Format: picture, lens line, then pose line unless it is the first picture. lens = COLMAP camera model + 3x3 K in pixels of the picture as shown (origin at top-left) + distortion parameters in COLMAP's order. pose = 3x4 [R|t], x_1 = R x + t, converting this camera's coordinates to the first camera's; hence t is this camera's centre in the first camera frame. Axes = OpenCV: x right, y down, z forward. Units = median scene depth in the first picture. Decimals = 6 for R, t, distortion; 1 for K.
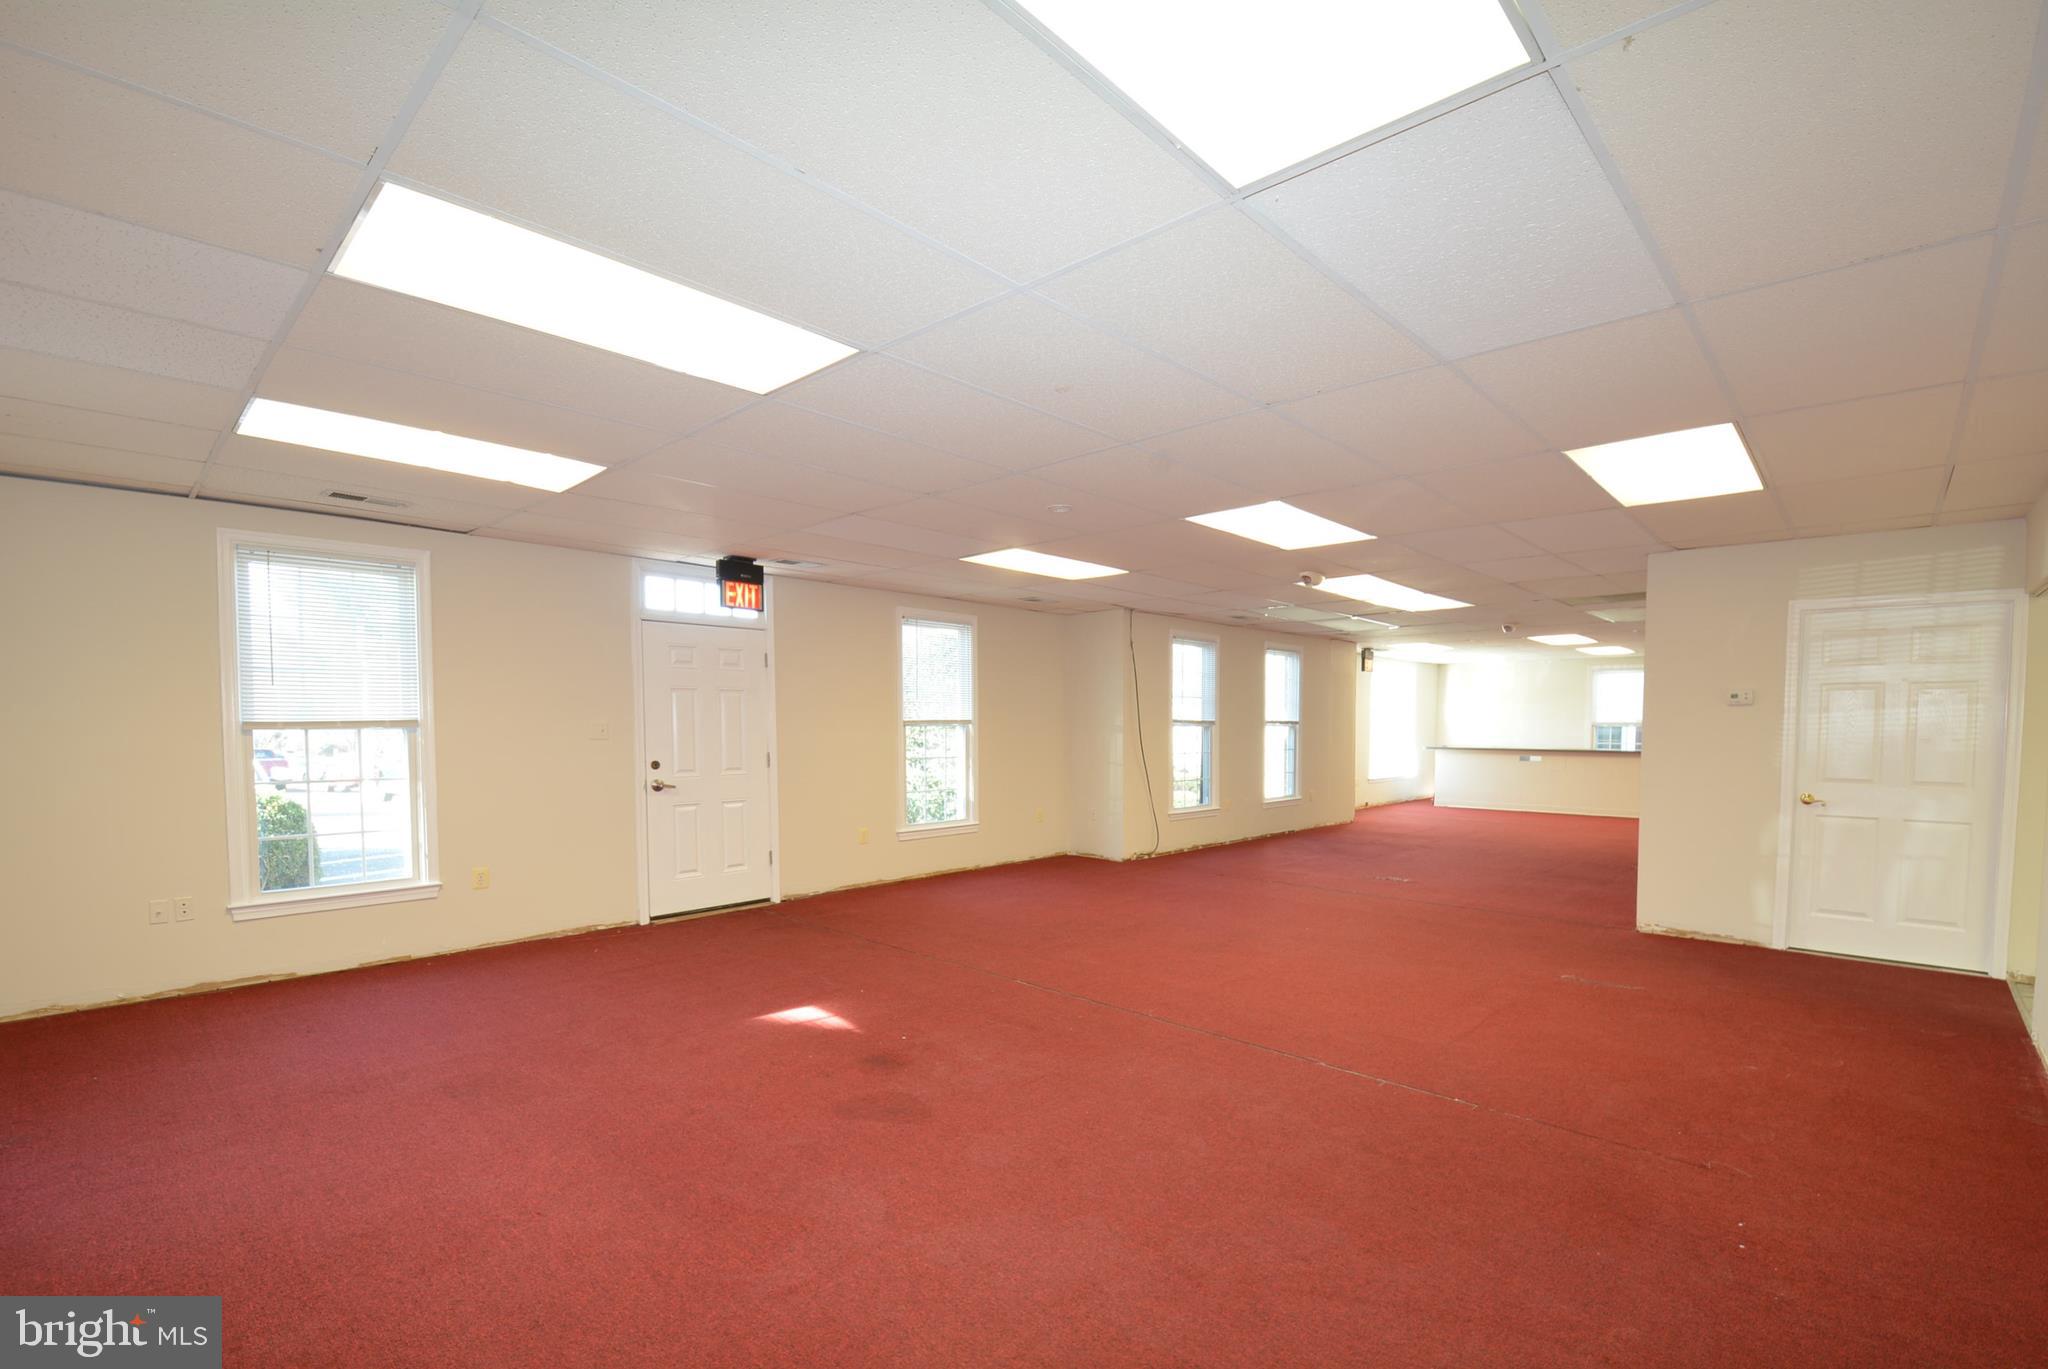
lens RADIAL K [[900.2, 0, 1043.2], [0, 900.2, 766.5], [0, 0, 1]] dist [0.023302, -0.024843]
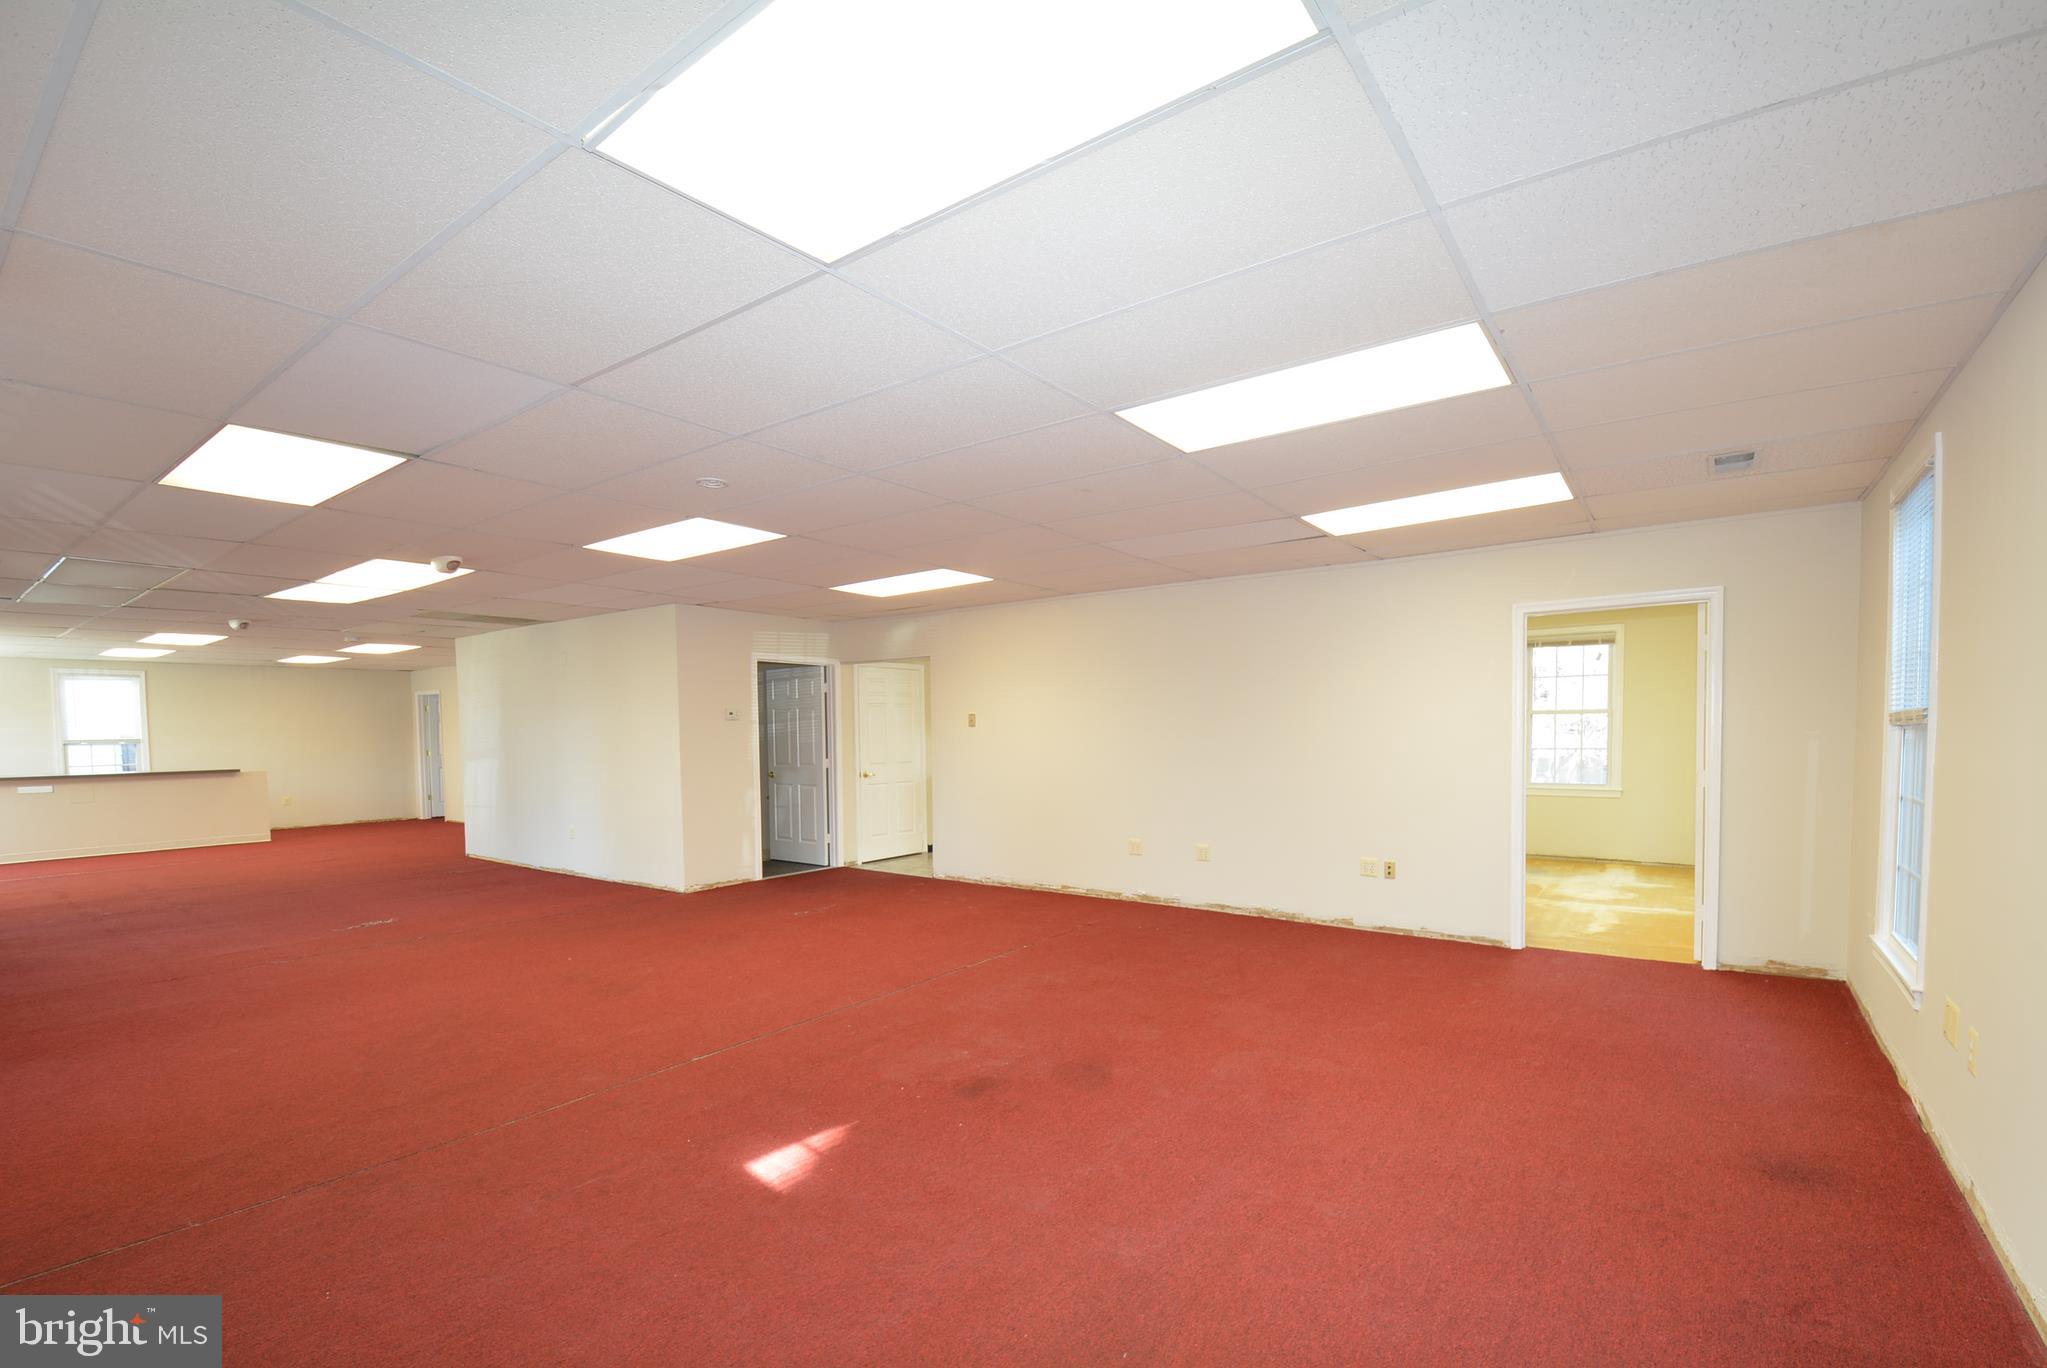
lens RADIAL K [[899.8, 0, 1042.7], [0, 899.8, 766.0], [0, 0, 1]] dist [0.023302, -0.024843]
pose [[-0.107823, -0.042255, 0.993272, -0.337242], [0.061665, 0.996888, 0.049102, -0.016077], [-0.992256, 0.066545, -0.104882, 0.304569]]
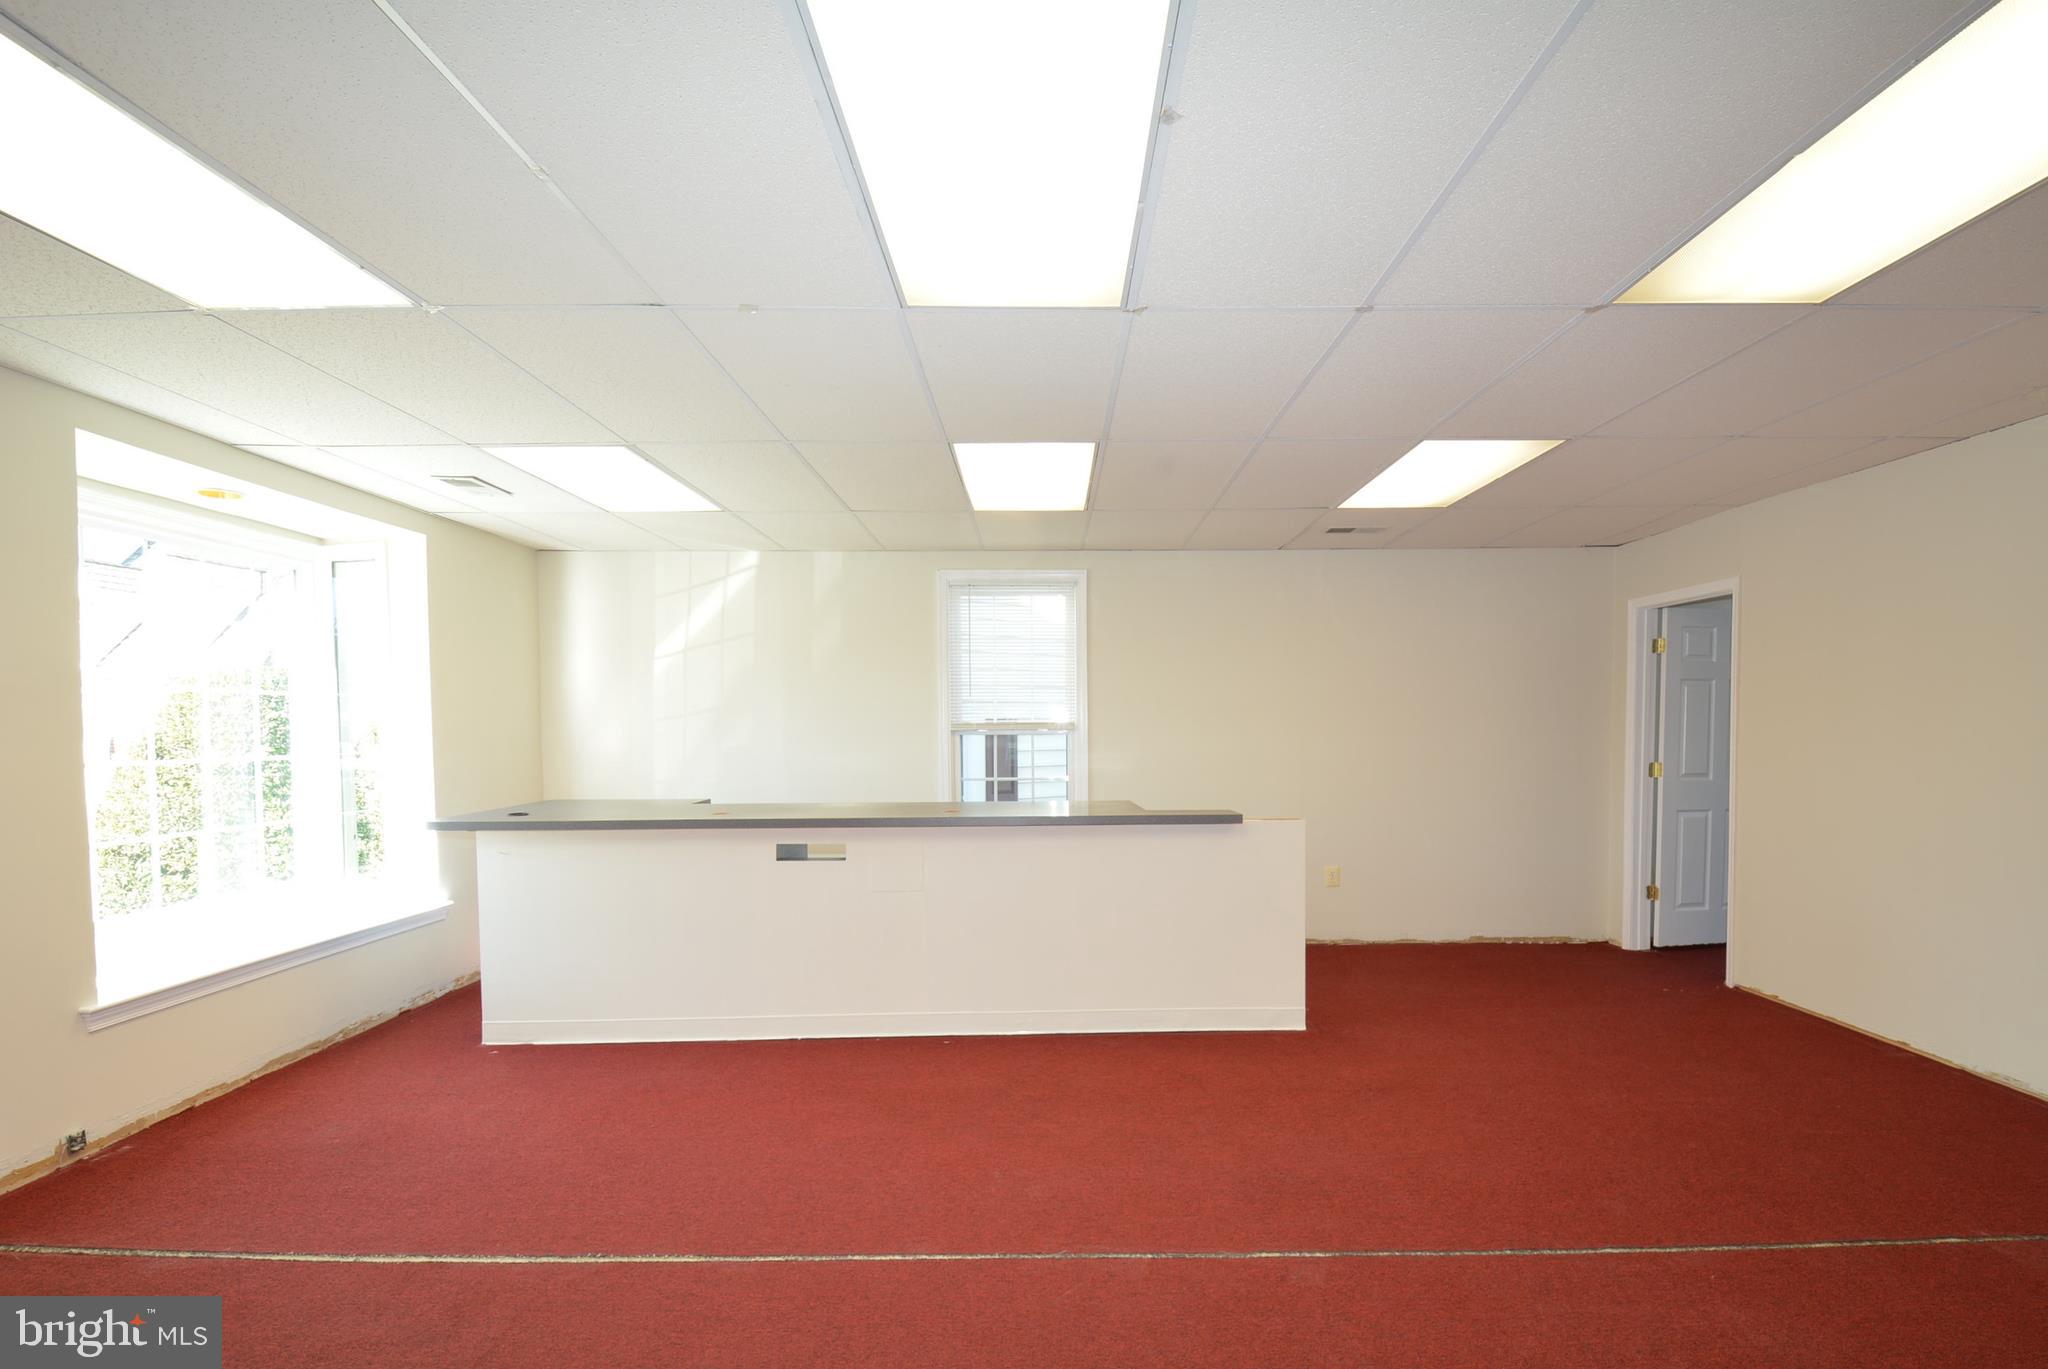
lens RADIAL K [[1000.2, 0, 1056.7], [0, 1000.2, 765.7], [0, 0, 1]] dist [0.025265, -0.025811]
pose [[0.727983, -0.031776, 0.684858, 0.458486], [0.039201, 0.999220, 0.004693, -0.041070], [-0.684473, 0.023431, 0.728661, 0.866516]]
